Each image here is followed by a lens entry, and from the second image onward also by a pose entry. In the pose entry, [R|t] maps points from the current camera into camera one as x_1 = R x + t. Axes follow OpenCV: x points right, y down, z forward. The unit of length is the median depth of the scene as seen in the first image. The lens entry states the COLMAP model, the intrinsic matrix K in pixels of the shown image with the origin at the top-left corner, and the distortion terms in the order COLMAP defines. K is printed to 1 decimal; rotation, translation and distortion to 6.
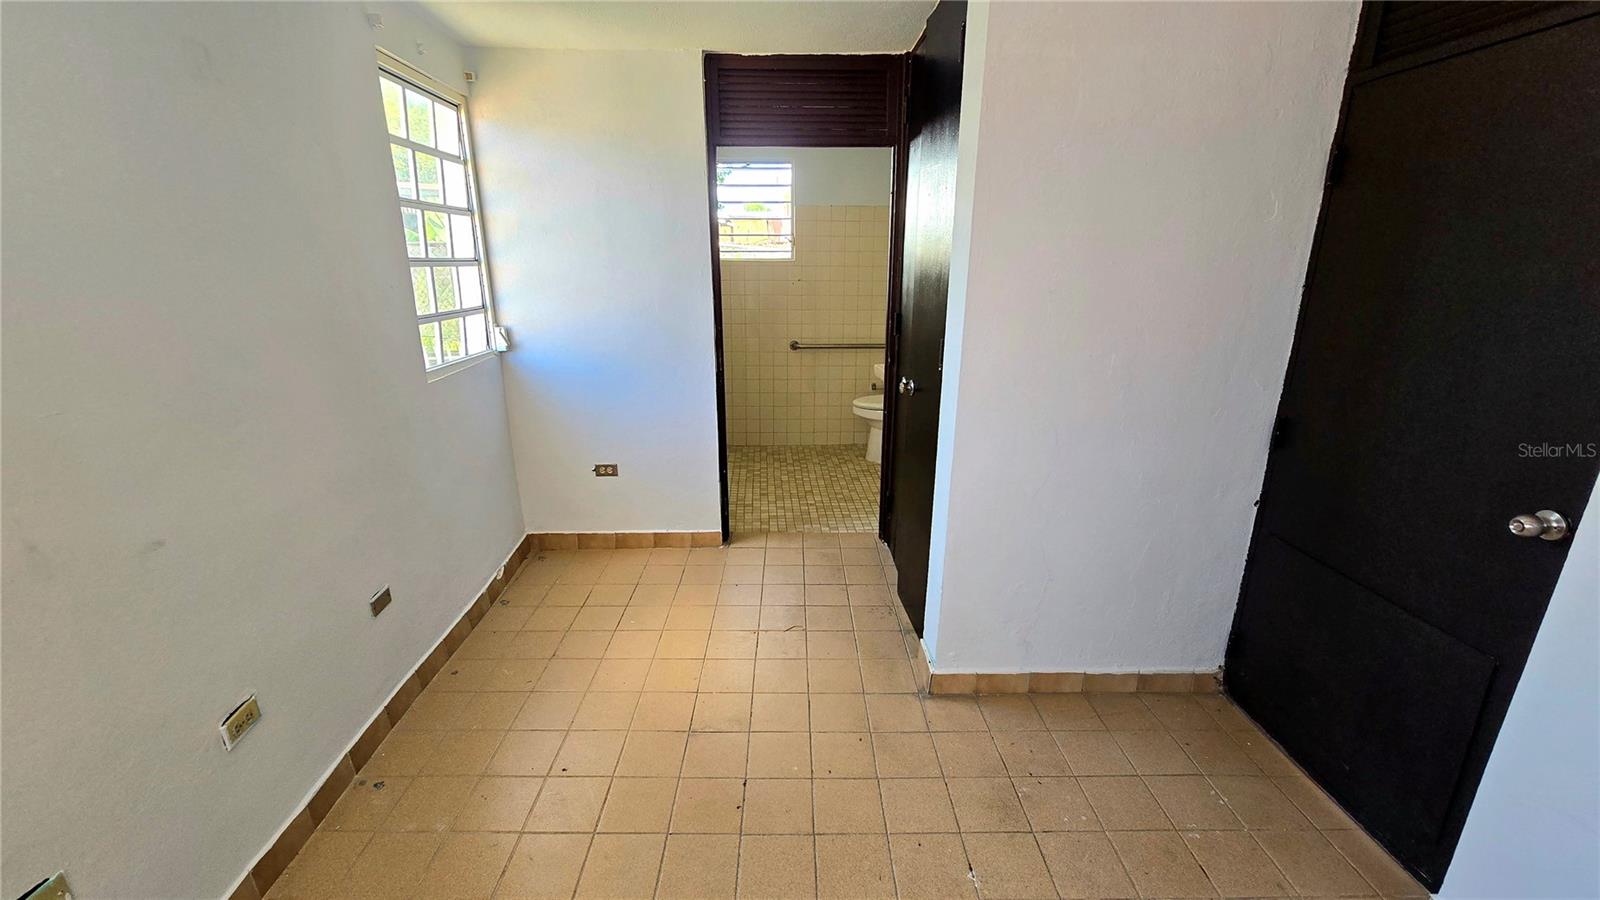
lens RADIAL K [[653.7, 0, 798.6], [0, 653.7, 451.7], [0, 0, 1]] dist [-0.006934, 0.000335]
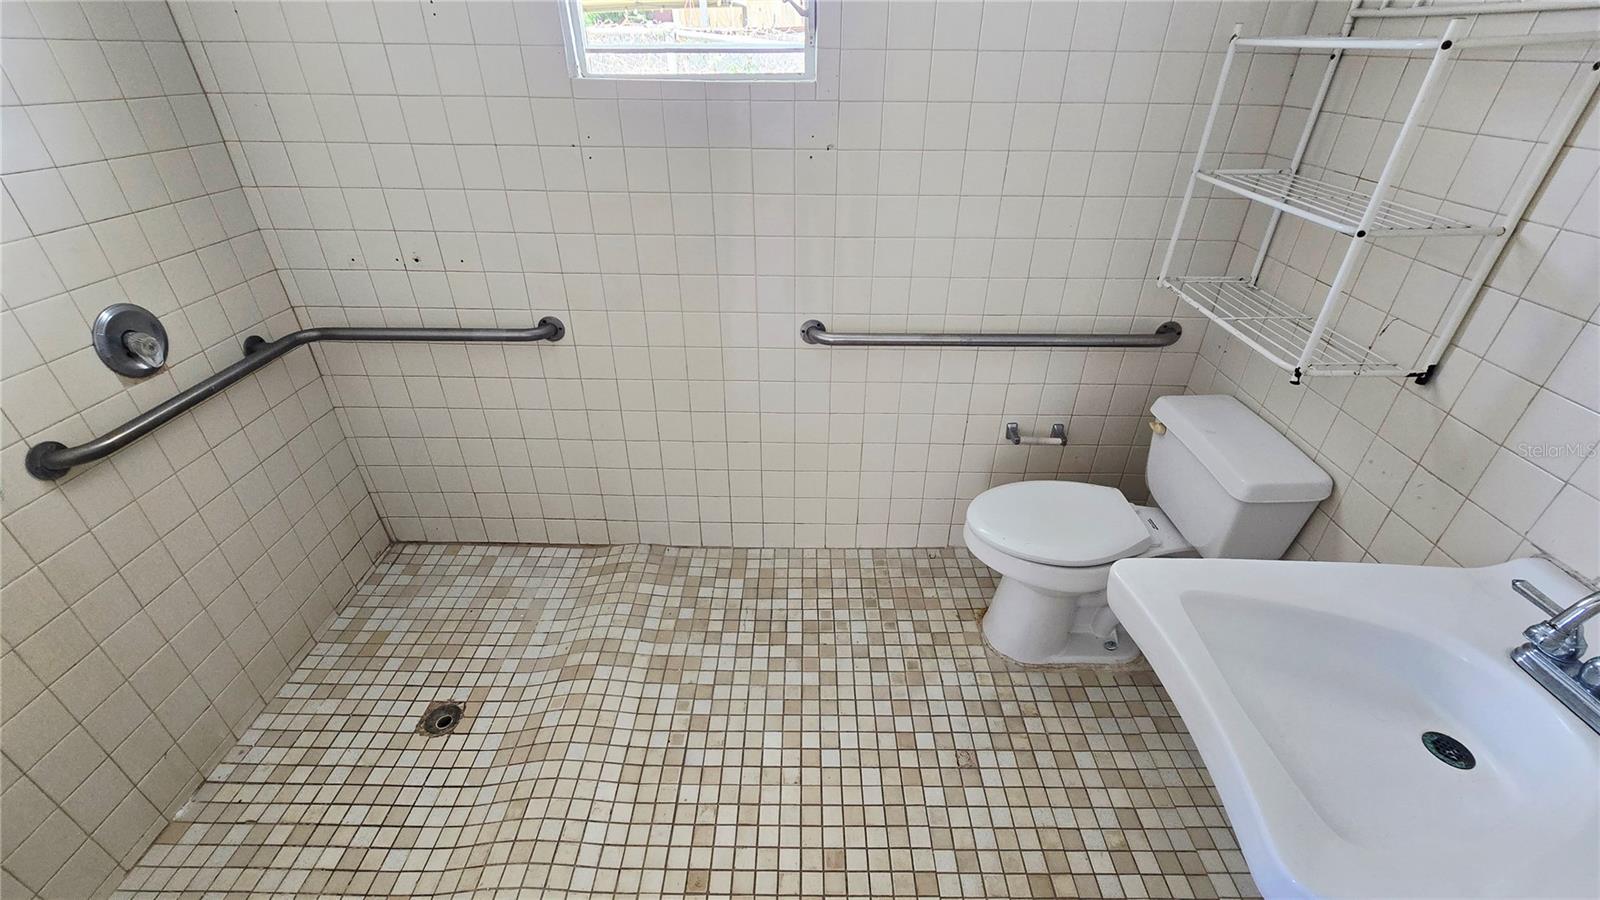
lens RADIAL K [[653.7, 0, 798.6], [0, 653.7, 451.7], [0, 0, 1]] dist [-0.006934, 0.000335]
pose [[0.998070, 0.032152, -0.053119, 0.007159], [-0.017290, 0.965569, 0.259573, -0.203624], [0.059636, -0.258154, 0.964261, 0.656039]]
